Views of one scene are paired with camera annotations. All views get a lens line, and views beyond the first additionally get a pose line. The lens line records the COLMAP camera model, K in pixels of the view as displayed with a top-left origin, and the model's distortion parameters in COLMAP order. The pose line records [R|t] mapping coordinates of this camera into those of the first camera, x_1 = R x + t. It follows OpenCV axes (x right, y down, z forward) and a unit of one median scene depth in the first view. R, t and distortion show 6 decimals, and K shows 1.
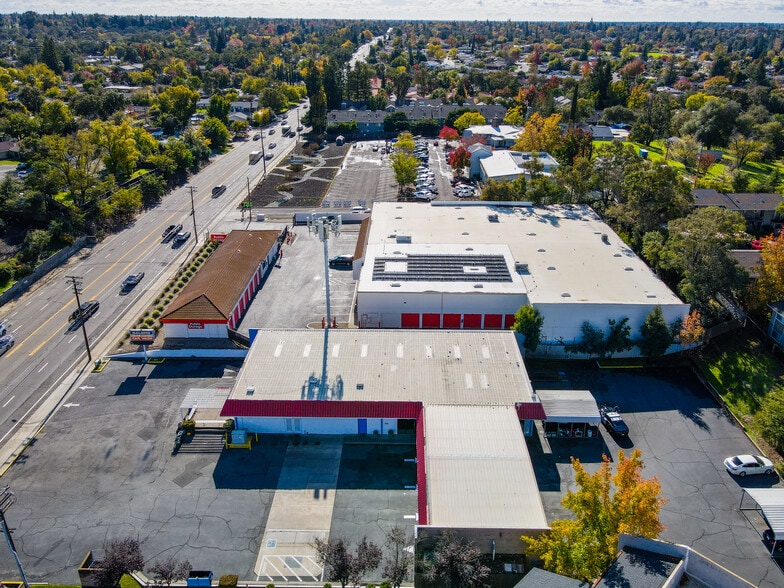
lens RADIAL K [[564.5, 0, 406.6], [0, 564.5, 294.8], [0, 0, 1]] dist [-0.006851, 0.000084]
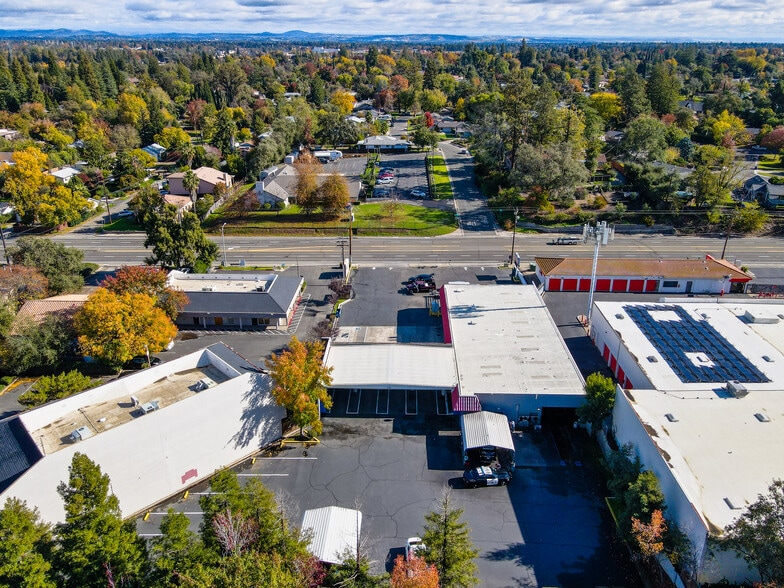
lens RADIAL K [[564.5, 0, 406.6], [0, 564.5, 294.8], [0, 0, 1]] dist [-0.006851, 0.000084]
pose [[-0.012642, 0.393716, -0.919145, 1.033623], [-0.435605, 0.825239, 0.359483, -0.283802], [0.900049, 0.404929, 0.161072, 0.563980]]
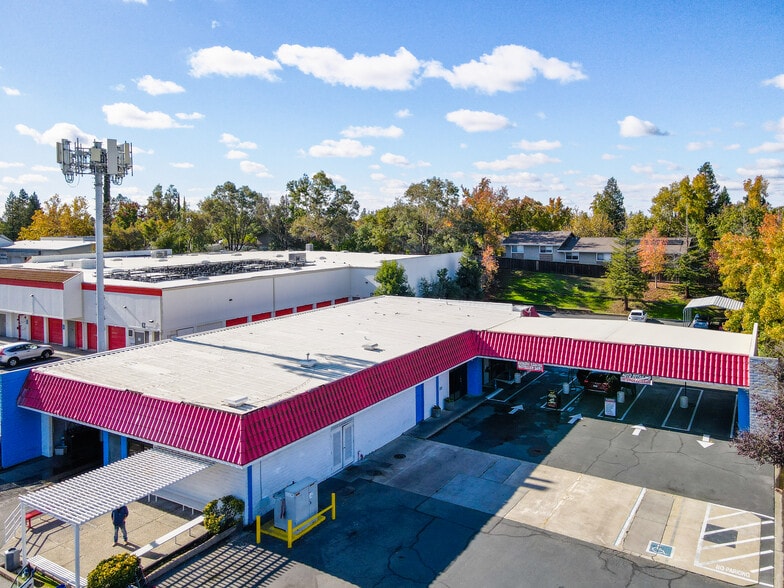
lens RADIAL K [[597.5, 0, 392.0], [0, 597.5, 294.0], [0, 0, 1]] dist [0.006060, 0.002054]
pose [[0.520620, -0.108462, 0.846871, -0.506837], [0.381893, 0.916724, -0.117363, 0.168819], [-0.763618, 0.384516, 0.518686, 0.598910]]
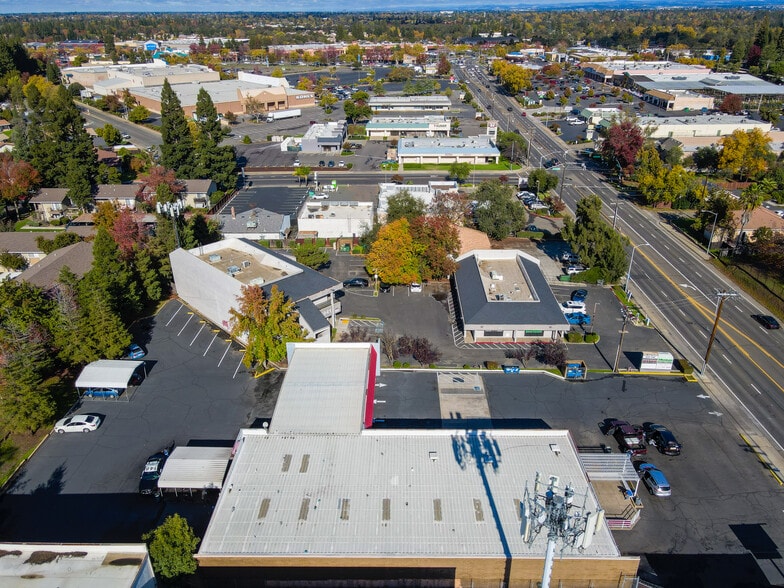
lens RADIAL K [[583.0, 0, 392.0], [0, 583.0, 294.0], [0, 0, 1]] dist [-0.007752, -0.002800]
pose [[-0.999735, -0.017662, 0.014788, -0.022853], [0.000423, 0.627797, 0.778377, -0.633862], [-0.023032, 0.778177, -0.627623, 1.255258]]
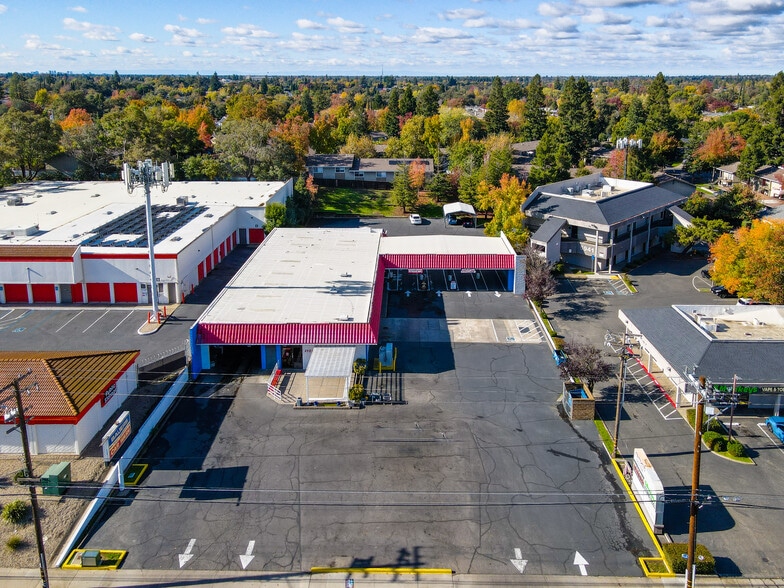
lens RADIAL K [[583.0, 0, 392.0], [0, 583.0, 294.0], [0, 0, 1]] dist [-0.007752, -0.002800]
pose [[0.016315, -0.349783, 0.936689, -0.956656], [0.444816, 0.841542, 0.306505, -0.084909], [-0.895473, 0.411654, 0.169319, 0.694738]]
